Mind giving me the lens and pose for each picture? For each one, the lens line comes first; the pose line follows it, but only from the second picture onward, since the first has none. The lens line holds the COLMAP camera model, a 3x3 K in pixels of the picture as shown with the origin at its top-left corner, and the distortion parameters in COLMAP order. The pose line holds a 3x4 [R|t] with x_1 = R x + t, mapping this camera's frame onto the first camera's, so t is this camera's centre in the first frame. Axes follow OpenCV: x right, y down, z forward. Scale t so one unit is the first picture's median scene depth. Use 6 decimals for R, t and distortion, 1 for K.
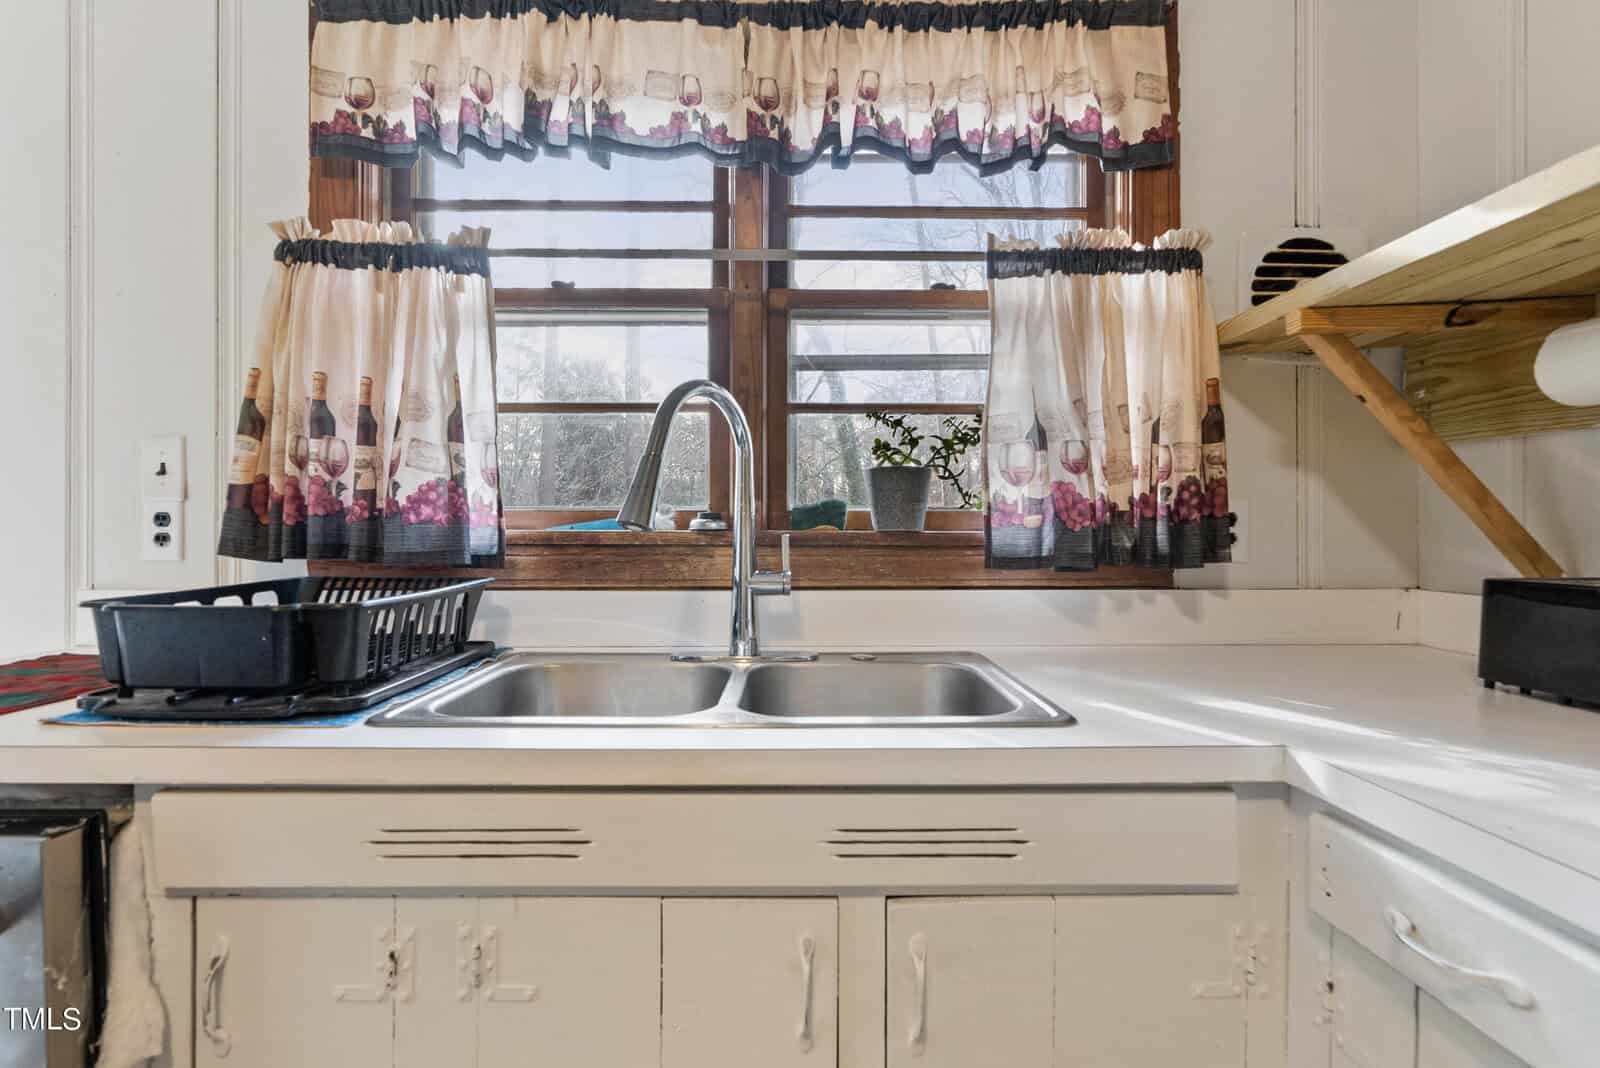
lens RADIAL K [[736.4, 0, 793.7], [0, 736.4, 526.5], [0, 0, 1]] dist [-0.010710, -0.000147]
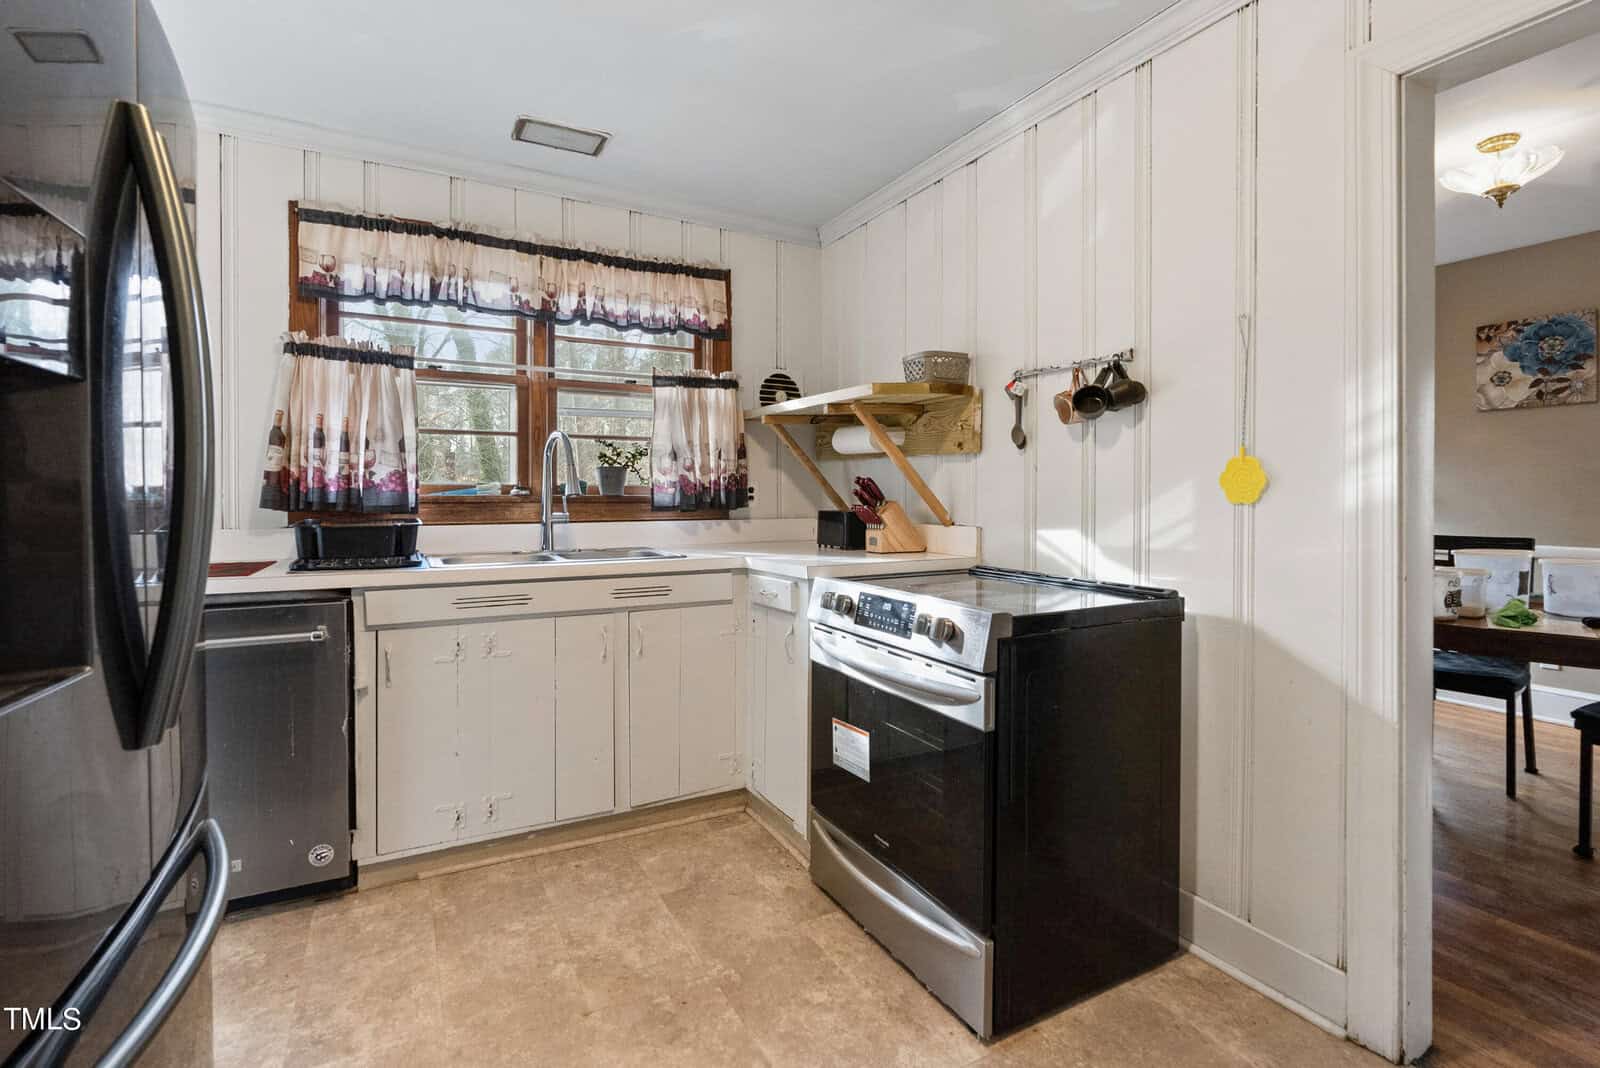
lens RADIAL K [[719.2, 0, 806.9], [0, 719.2, 495.2], [0, 0, 1]] dist [0.000043, 0.000020]
pose [[0.871080, -0.001768, 0.491137, -0.423079], [0.000267, 0.999995, 0.003126, -0.000391], [-0.491140, -0.002591, 0.871077, -1.205833]]
